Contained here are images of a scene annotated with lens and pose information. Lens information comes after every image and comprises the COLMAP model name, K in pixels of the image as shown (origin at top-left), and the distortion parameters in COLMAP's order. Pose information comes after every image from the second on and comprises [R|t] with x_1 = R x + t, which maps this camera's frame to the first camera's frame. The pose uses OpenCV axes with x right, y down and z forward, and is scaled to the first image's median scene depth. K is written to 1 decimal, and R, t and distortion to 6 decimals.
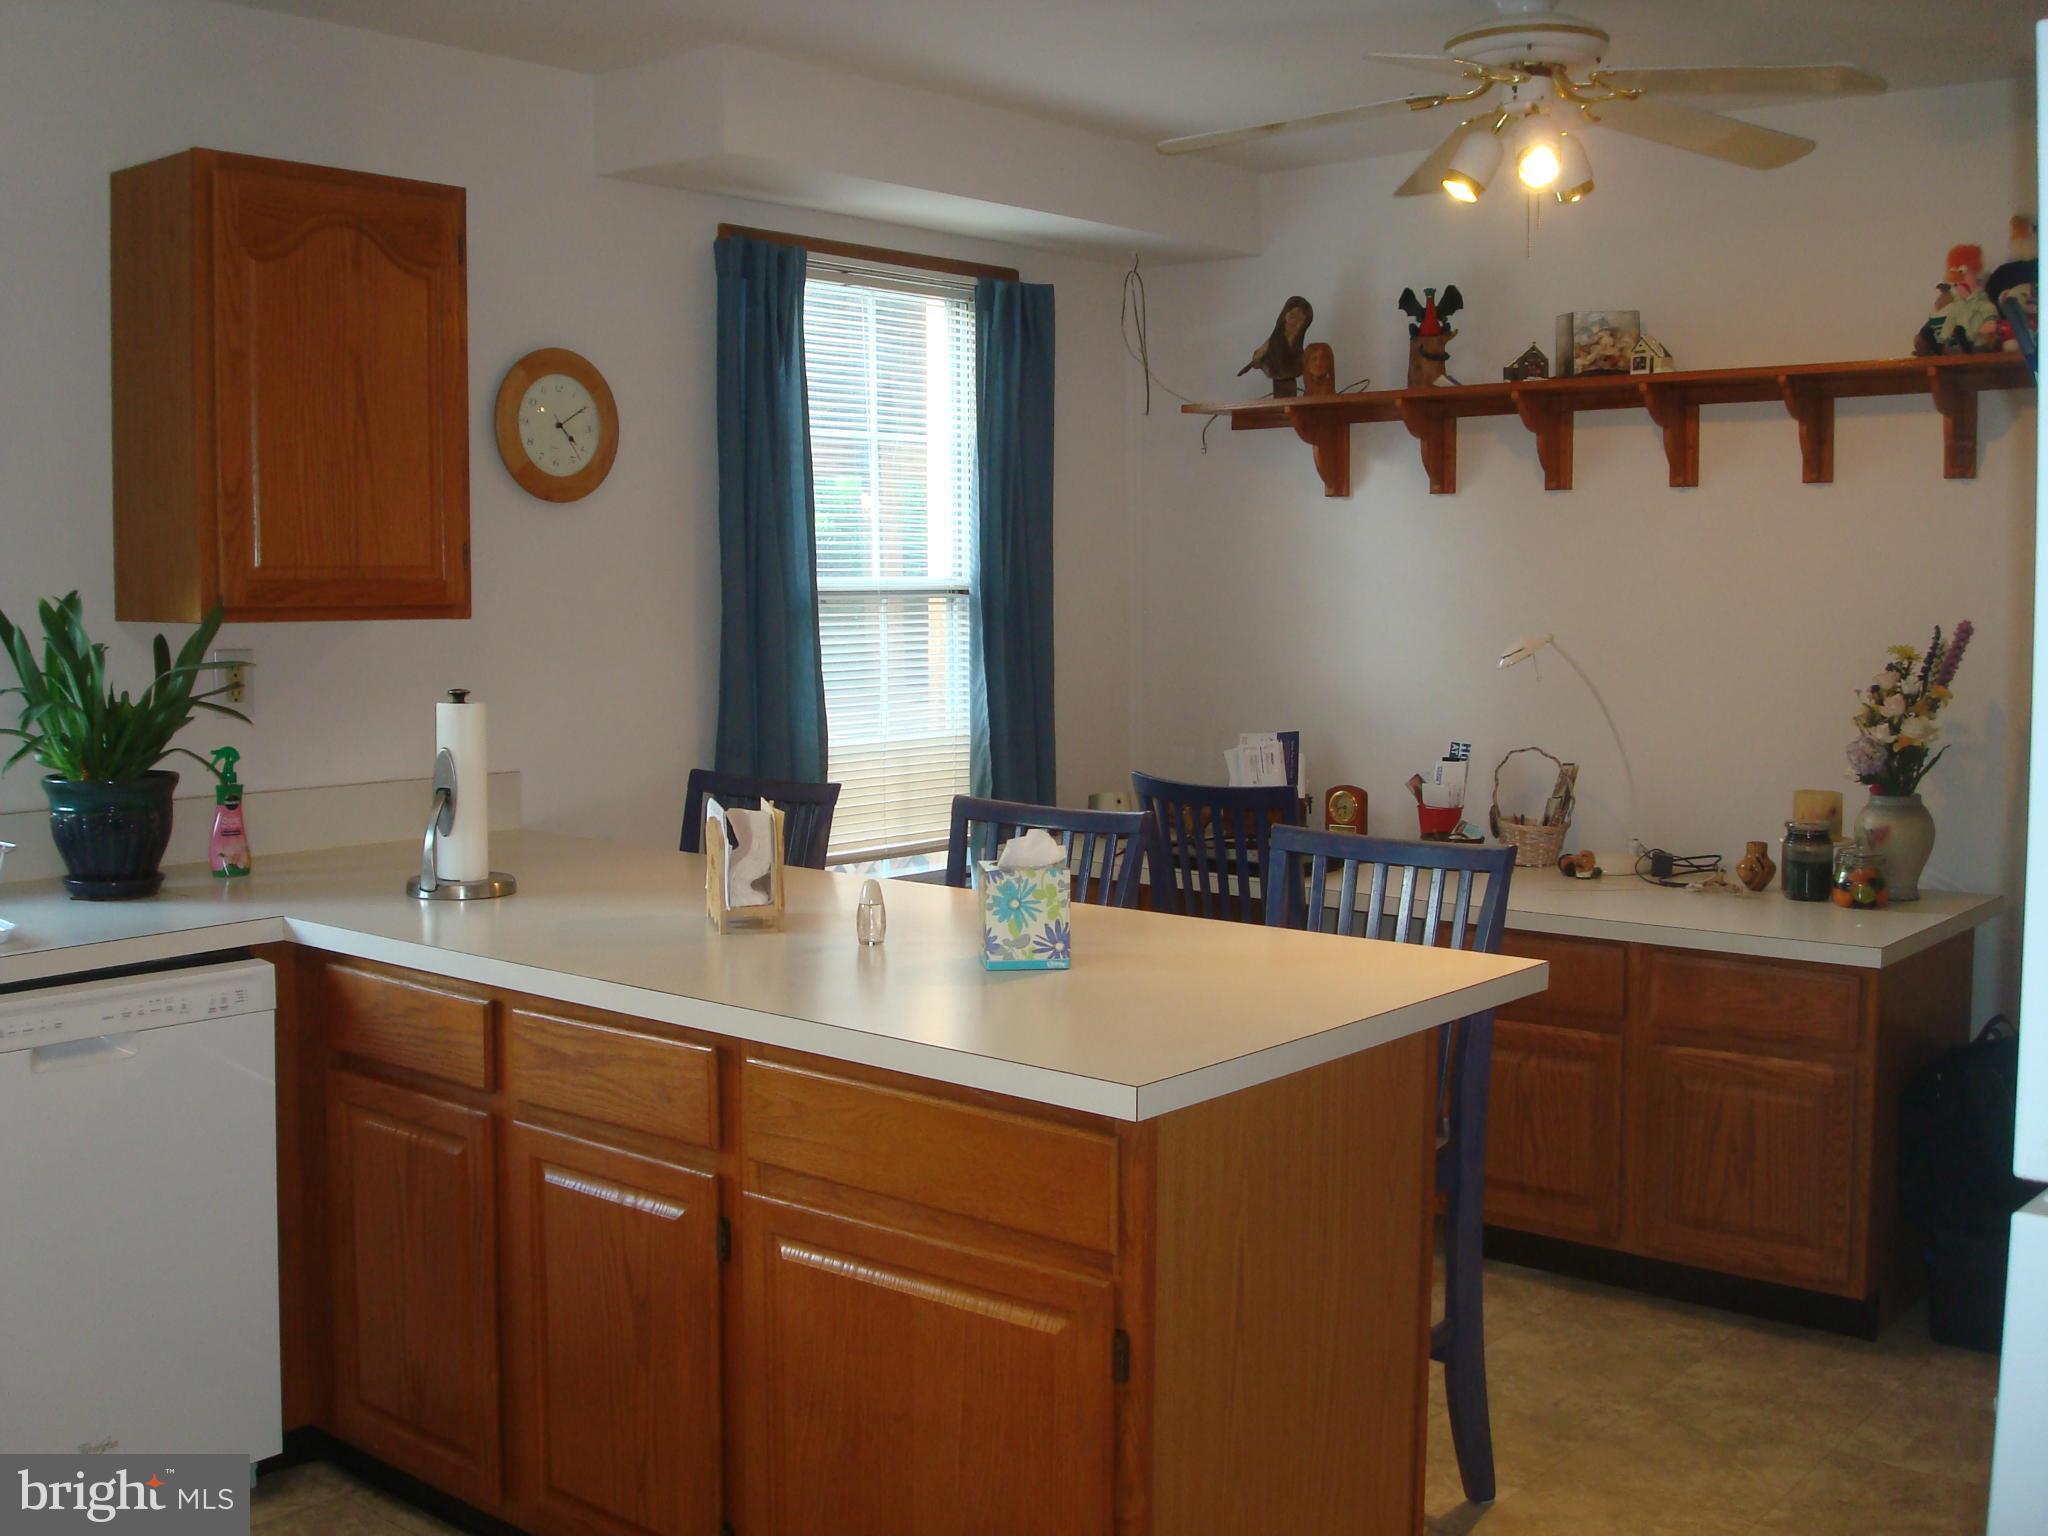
lens RADIAL K [[2166.6, 0, 1014.5], [0, 2166.6, 768.9], [0, 0, 1]] dist [-0.088937, 0.000000]
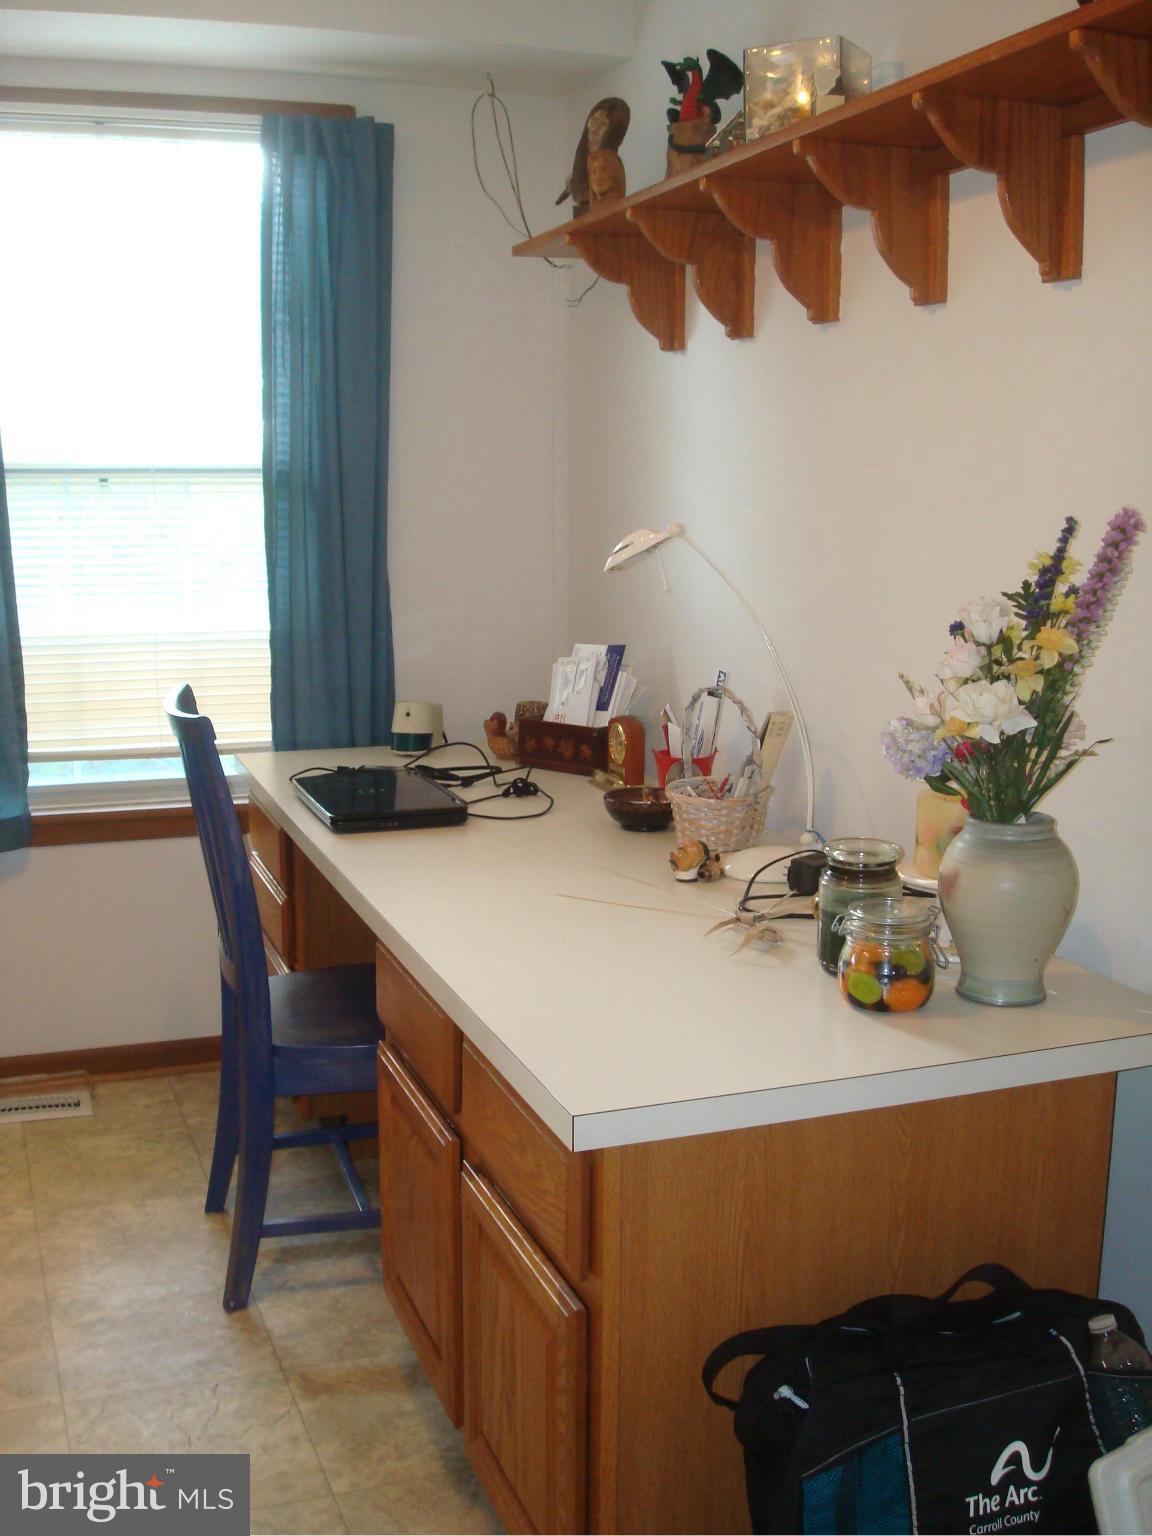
lens RADIAL K [[1624.9, 0, 578.5], [0, 1624.9, 772.5], [0, 0, 1]] dist [-0.088937, 0.000000]
pose [[0.876712, 0.087738, -0.472947, 0.443450], [-0.046231, 0.994042, 0.098707, -0.031233], [0.478789, -0.064673, 0.875545, 0.487547]]
